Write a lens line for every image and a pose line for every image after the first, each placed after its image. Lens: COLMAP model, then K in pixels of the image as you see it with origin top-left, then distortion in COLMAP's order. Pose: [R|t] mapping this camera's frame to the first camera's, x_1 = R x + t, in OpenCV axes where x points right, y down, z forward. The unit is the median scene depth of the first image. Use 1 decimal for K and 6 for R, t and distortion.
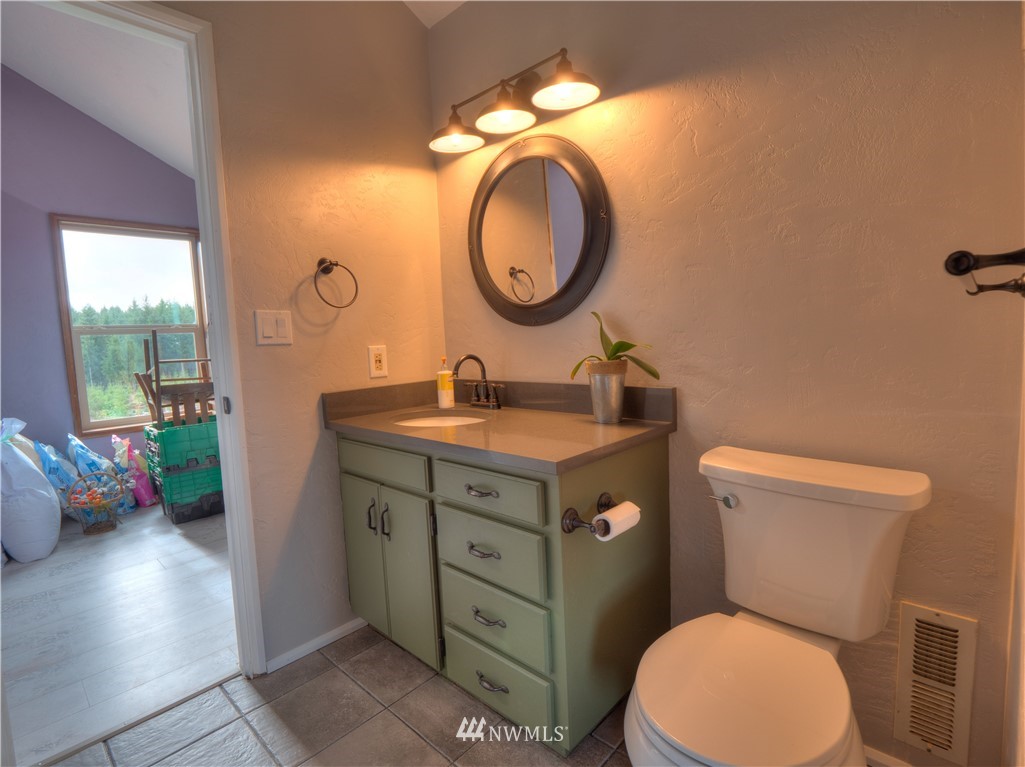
lens RADIAL K [[503.9, 0, 512.6], [0, 503.9, 378.1], [0, 0, 1]] dist [-0.012933, -0.000684]
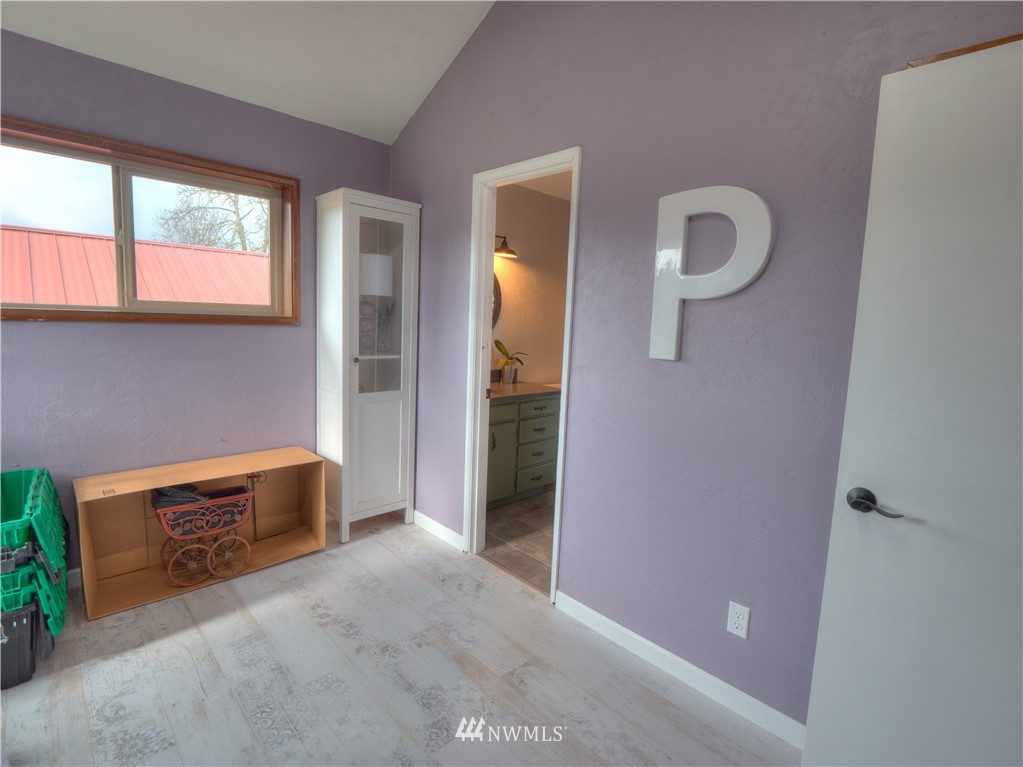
lens RADIAL K [[502.9, 0, 511.6], [0, 502.9, 378.1], [0, 0, 1]] dist [-0.012933, -0.000684]
pose [[0.039153, -0.075168, 0.996402, -2.307542], [0.037907, 0.996560, 0.073691, -0.124797], [-0.998514, 0.034885, 0.041868, 0.842532]]
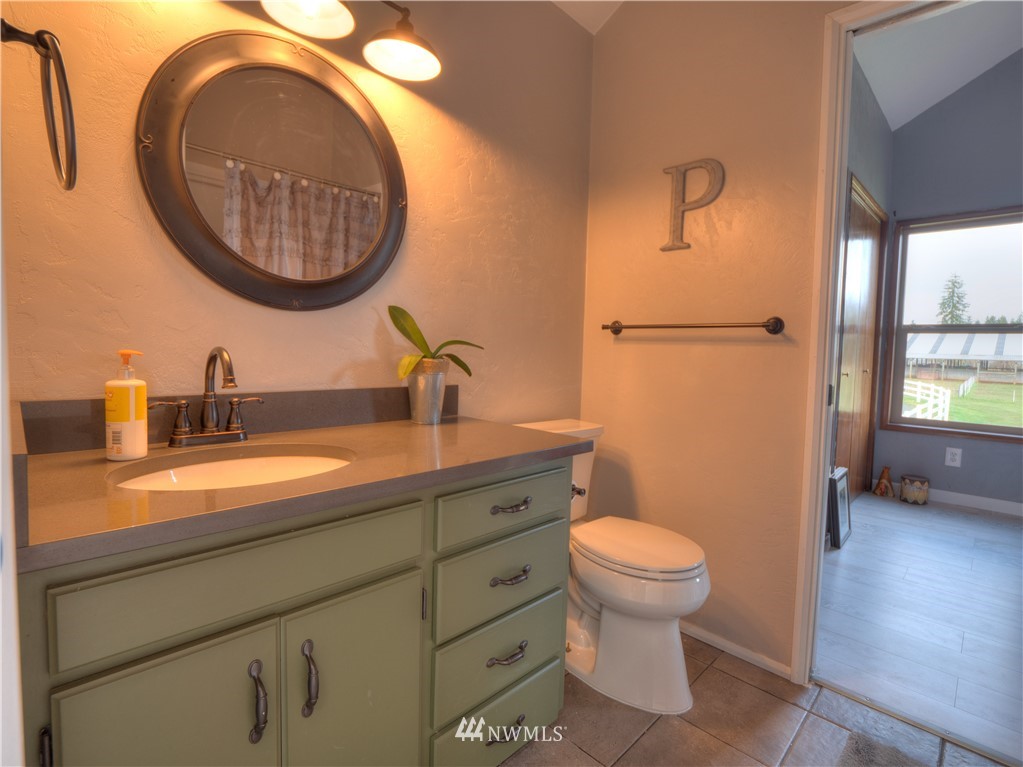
lens RADIAL K [[498.0, 0, 513.9], [0, 498.0, 374.8], [0, 0, 1]] dist [-0.006977, -0.000575]
pose [[0.018942, -0.008573, 0.999784, -0.738179], [0.049311, 0.998754, 0.007630, -0.005014], [-0.998604, 0.049156, 0.019341, 0.787011]]
